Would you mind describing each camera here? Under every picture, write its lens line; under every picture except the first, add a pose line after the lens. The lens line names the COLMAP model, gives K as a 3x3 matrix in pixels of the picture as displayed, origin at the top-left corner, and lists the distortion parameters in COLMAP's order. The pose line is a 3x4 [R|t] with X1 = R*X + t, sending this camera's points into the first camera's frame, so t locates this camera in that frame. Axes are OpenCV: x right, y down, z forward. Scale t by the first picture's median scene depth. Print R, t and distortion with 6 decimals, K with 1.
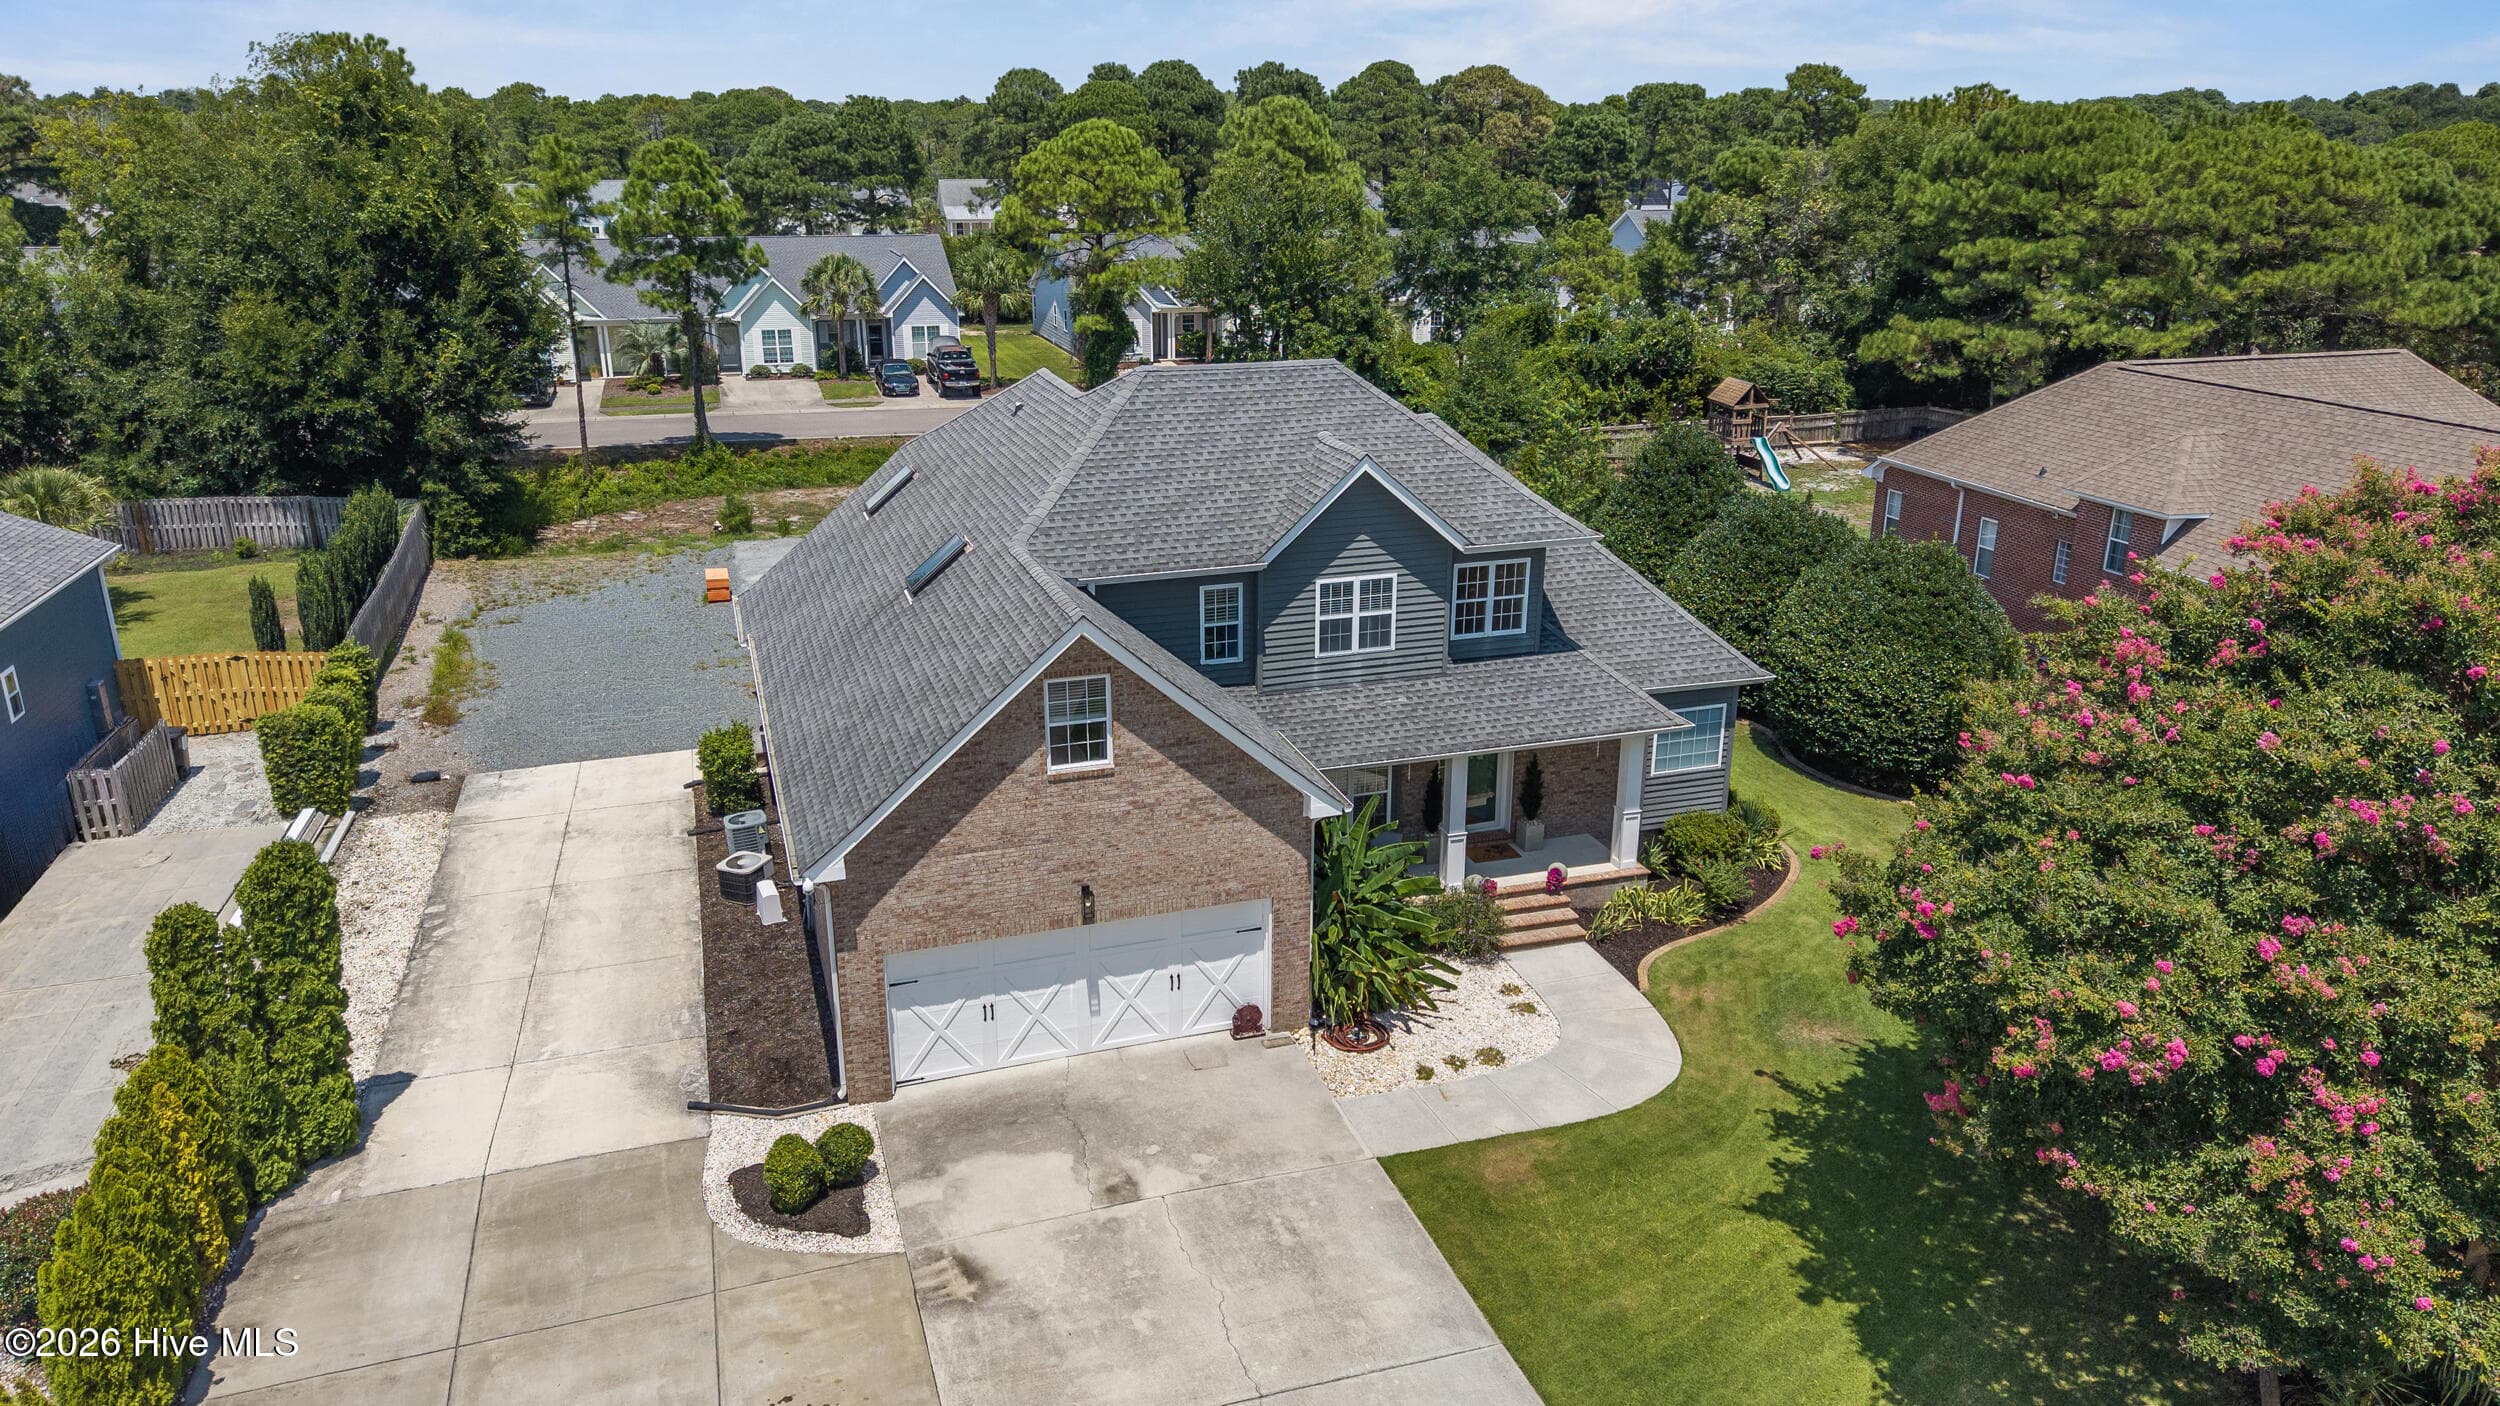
lens RADIAL K [[1679.6, 0, 1257.1], [0, 1679.6, 693.0], [0, 0, 1]] dist [0.033542, -0.043082]
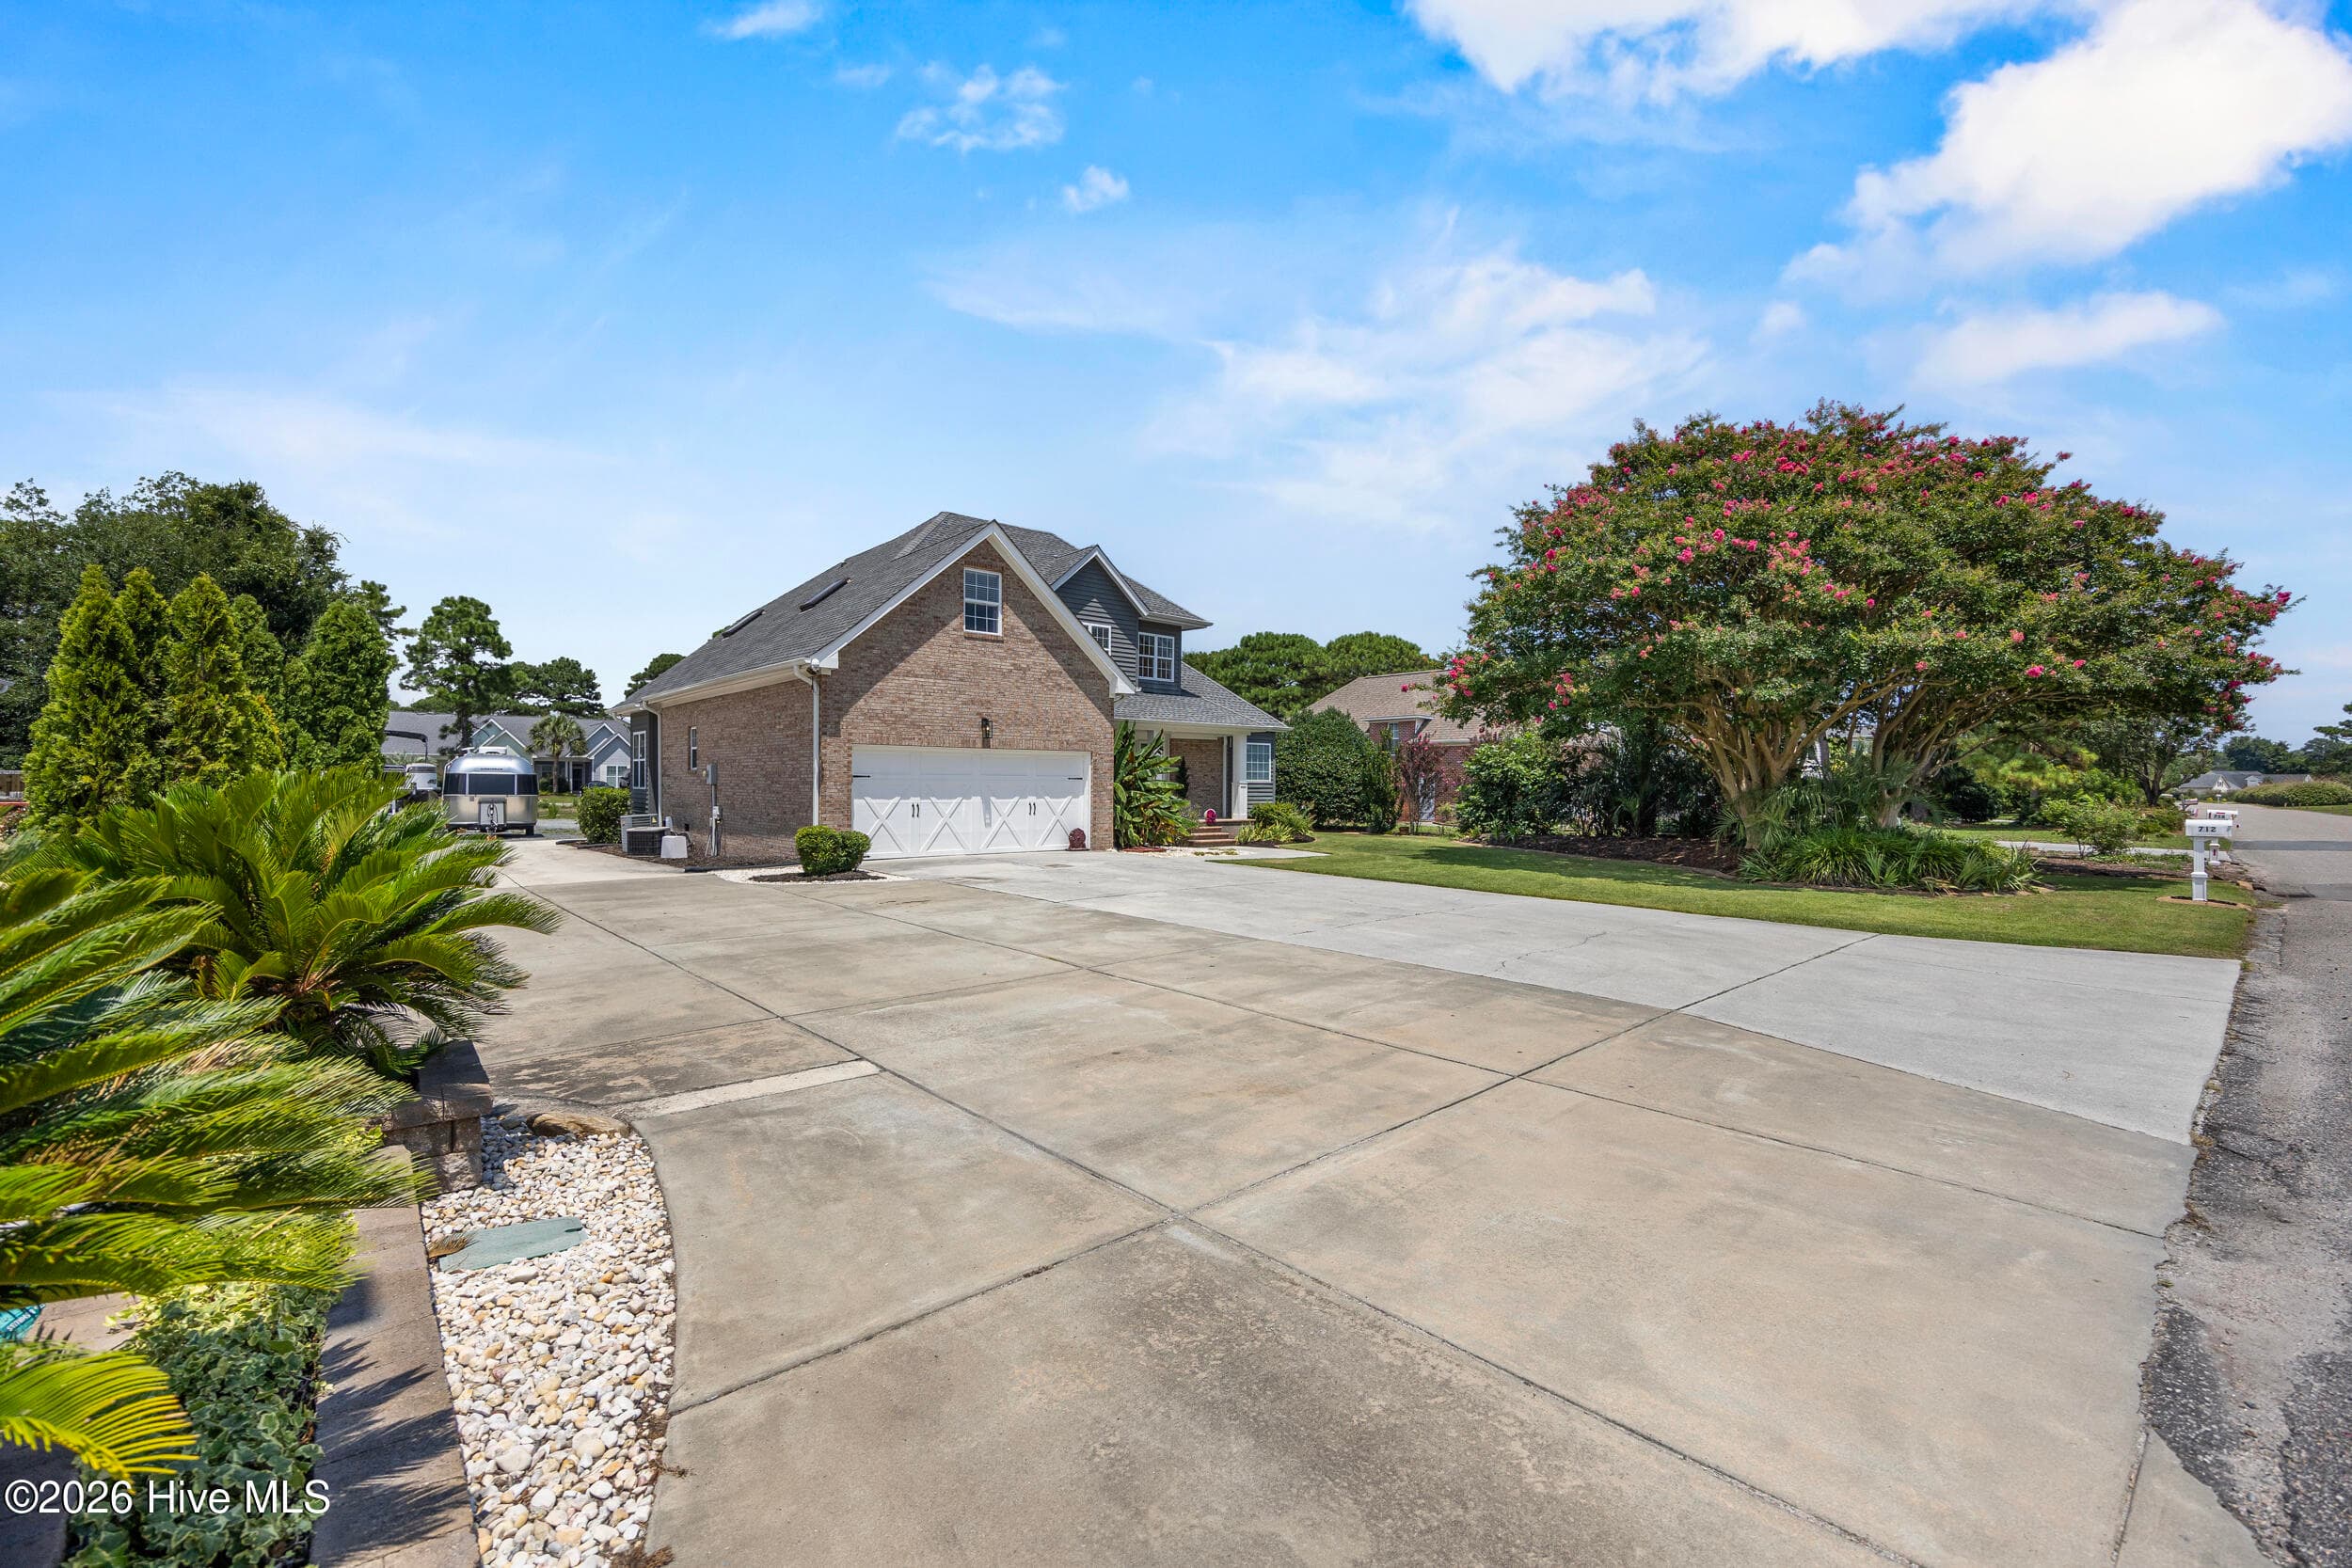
lens RADIAL K [[920.2, 0, 1165.2], [0, 920.2, 788.6], [0, 0, 1]] dist [-0.058645, 0.019350]
pose [[0.925220, -0.003831, 0.379412, -0.182475], [0.120911, 0.950797, -0.285247, 0.295037], [-0.359651, 0.309791, 0.880159, 0.178778]]
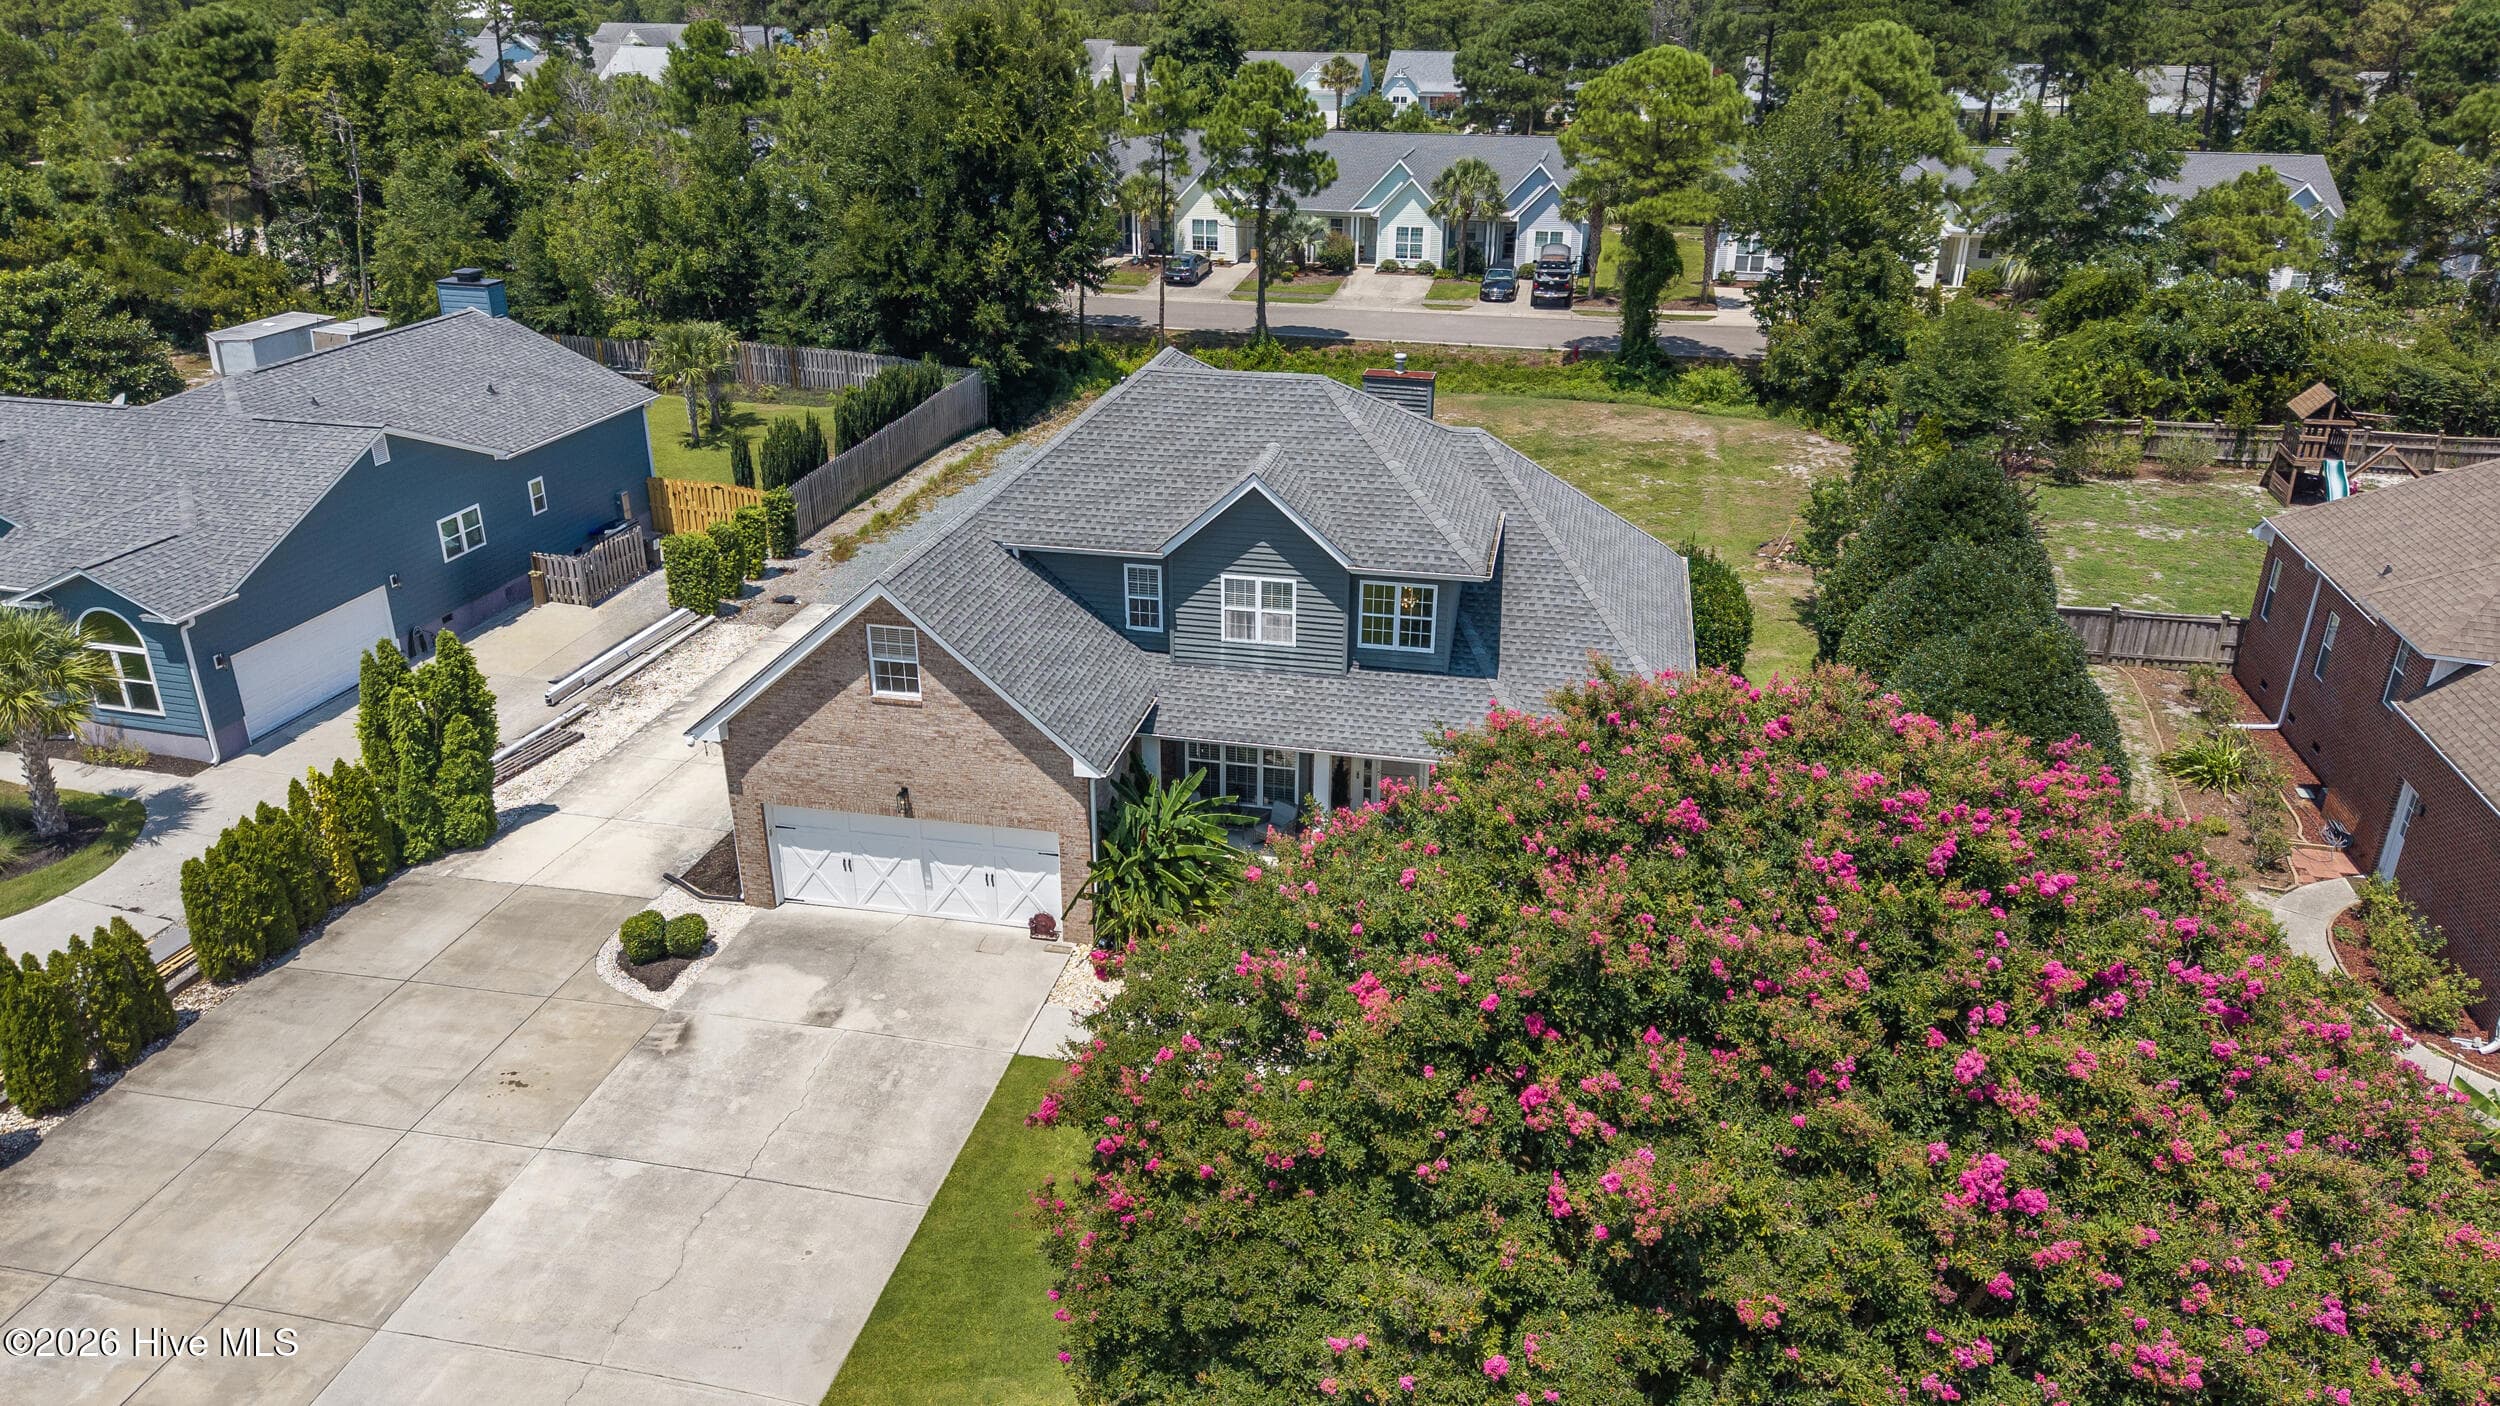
lens RADIAL K [[1682.9, 0, 1257.6], [0, 1682.9, 697.8], [0, 0, 1]] dist [0.033690, -0.040190]
pose [[0.864101, 0.202467, -0.460799, 0.493045], [-0.162672, 0.978731, 0.124990, -0.108531], [0.476305, -0.033045, 0.878659, 0.004983]]
